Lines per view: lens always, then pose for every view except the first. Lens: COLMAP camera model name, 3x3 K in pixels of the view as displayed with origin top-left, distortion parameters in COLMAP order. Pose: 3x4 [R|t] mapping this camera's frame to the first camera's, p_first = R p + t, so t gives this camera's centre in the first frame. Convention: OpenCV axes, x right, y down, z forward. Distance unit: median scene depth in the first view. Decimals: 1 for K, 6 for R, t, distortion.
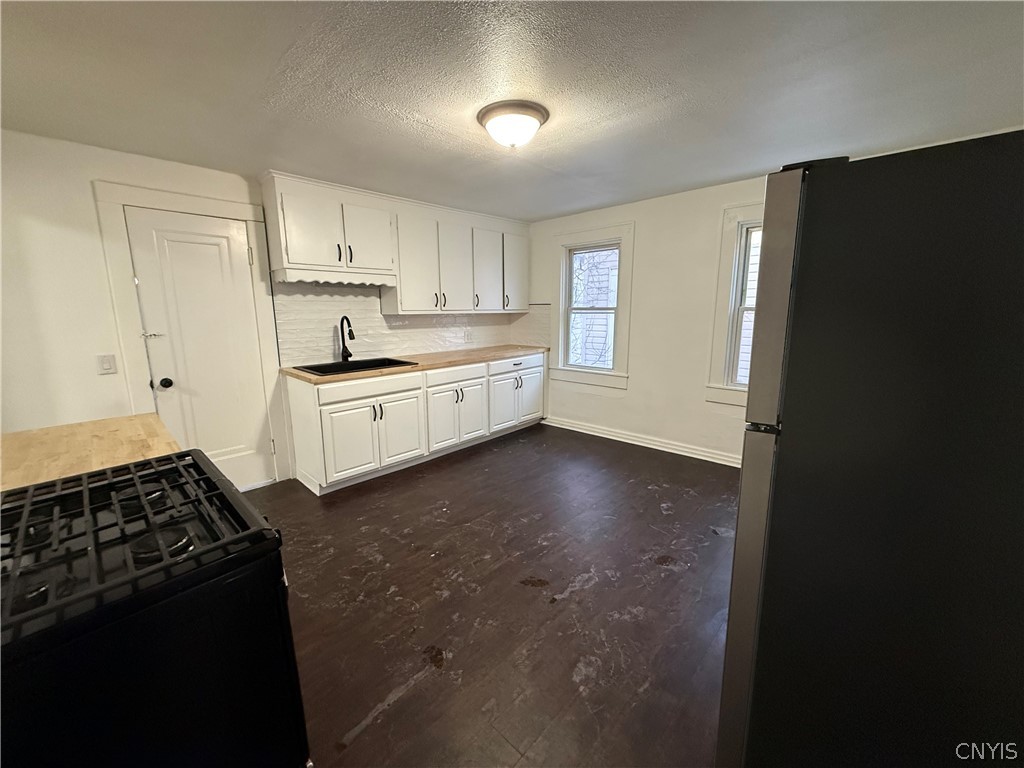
lens RADIAL K [[405.9, 0, 512.0], [0, 405.9, 384.0], [0, 0, 1]] dist [-0.010774, 0.000093]
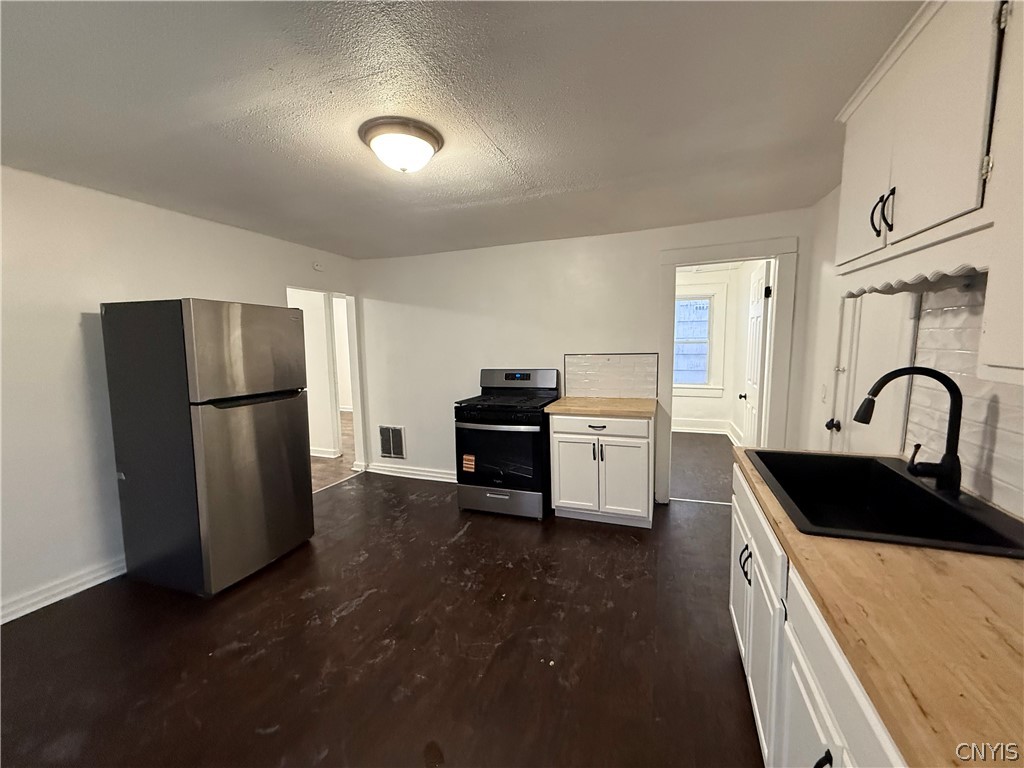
lens RADIAL K [[405.9, 0, 512.0], [0, 405.9, 384.0], [0, 0, 1]] dist [-0.010774, 0.000093]
pose [[-0.924349, 0.066051, -0.375786, 0.123892], [-0.043792, 0.960027, 0.276460, -0.347433], [0.379025, 0.272002, -0.884508, 1.749337]]
